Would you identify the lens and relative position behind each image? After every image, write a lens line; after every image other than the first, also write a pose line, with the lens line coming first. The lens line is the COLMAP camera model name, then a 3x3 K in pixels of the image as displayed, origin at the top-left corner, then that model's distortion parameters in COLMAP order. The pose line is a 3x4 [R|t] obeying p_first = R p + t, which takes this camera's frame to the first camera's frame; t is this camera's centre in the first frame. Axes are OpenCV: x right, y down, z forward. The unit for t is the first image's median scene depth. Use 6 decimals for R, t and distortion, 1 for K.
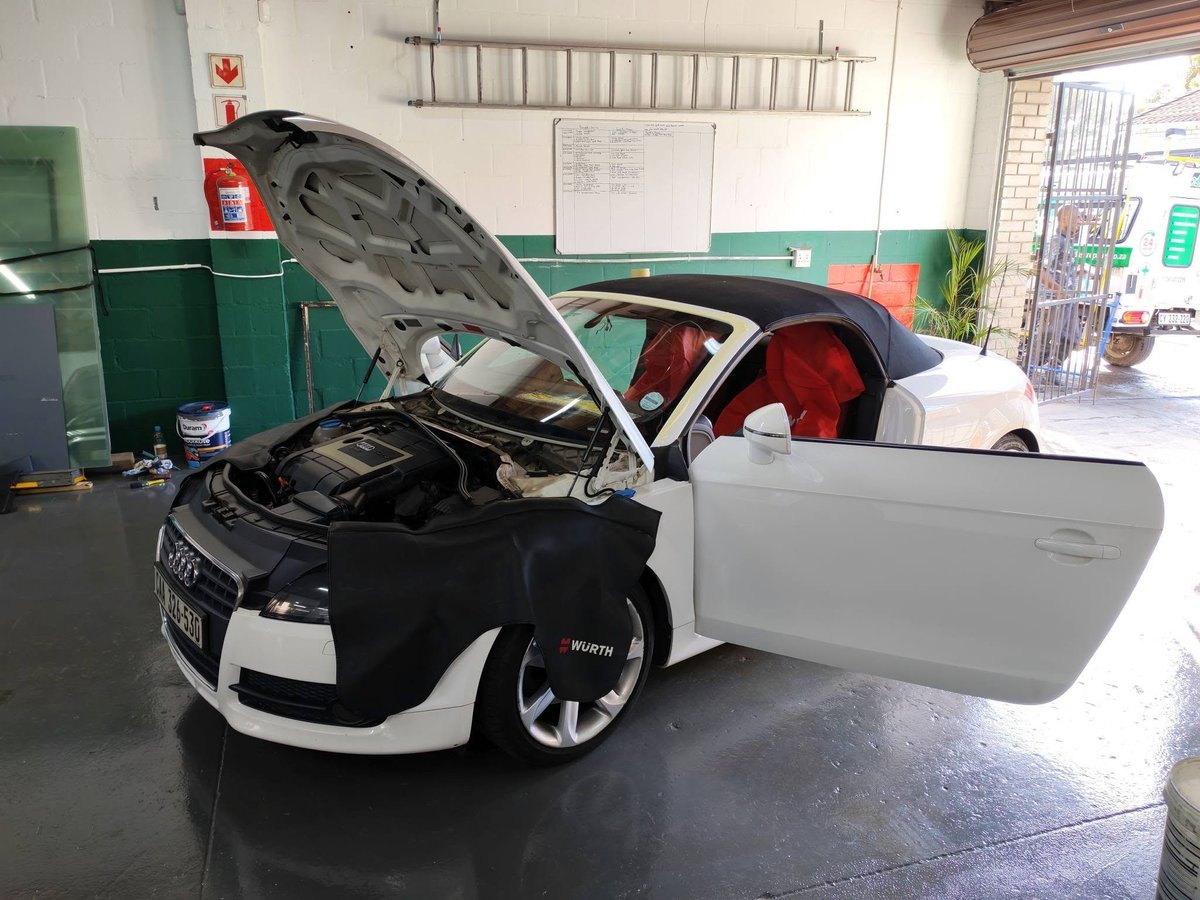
lens RADIAL K [[899.4, 0, 600.0], [0, 899.4, 450.0], [0, 0, 1]] dist [-0.002006, -0.006433]
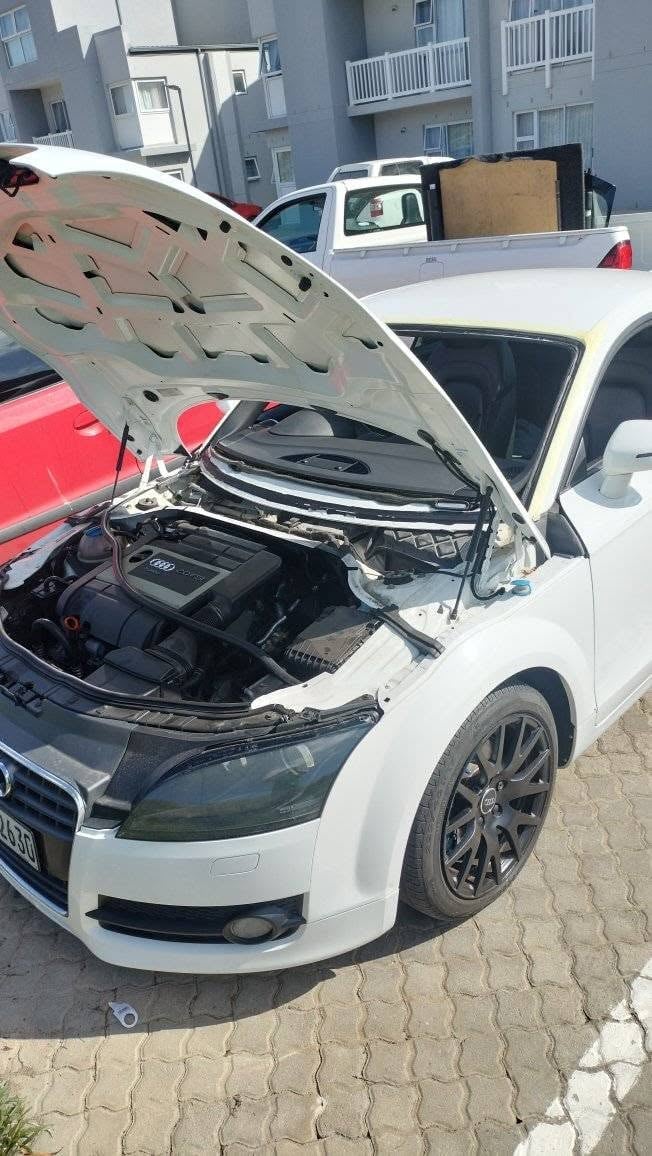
lens RADIAL K [[867.3, 0, 326.0], [0, 867.3, 578.0], [0, 0, 1]] dist [0.005997, 0.006184]
pose [[0.985665, -0.164706, 0.036558, -0.137395], [0.156972, 0.974699, 0.159129, -0.088962], [-0.061842, -0.151110, 0.986581, 0.203975]]
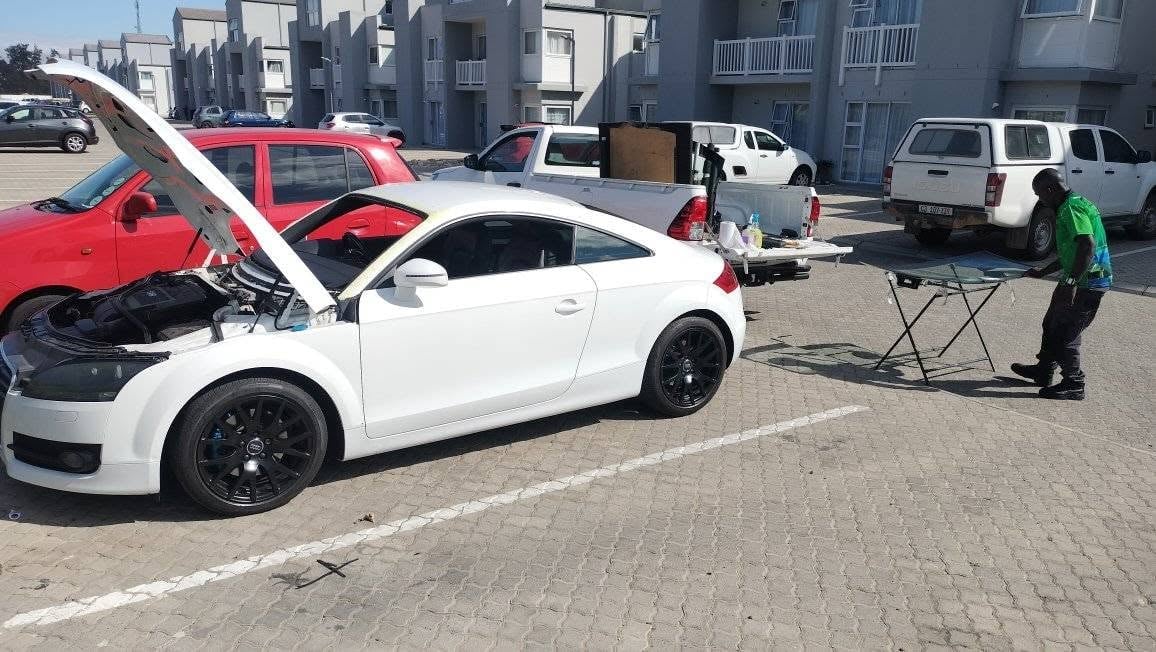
lens RADIAL K [[859.8, 0, 578.0], [0, 859.8, 326.0], [0, 0, 1]] dist [0.092243, -0.123912]
pose [[0.996821, 0.033357, -0.072351, 0.453800], [-0.036801, 0.998226, -0.046809, 0.076402], [0.070662, 0.049323, 0.996280, -0.264880]]
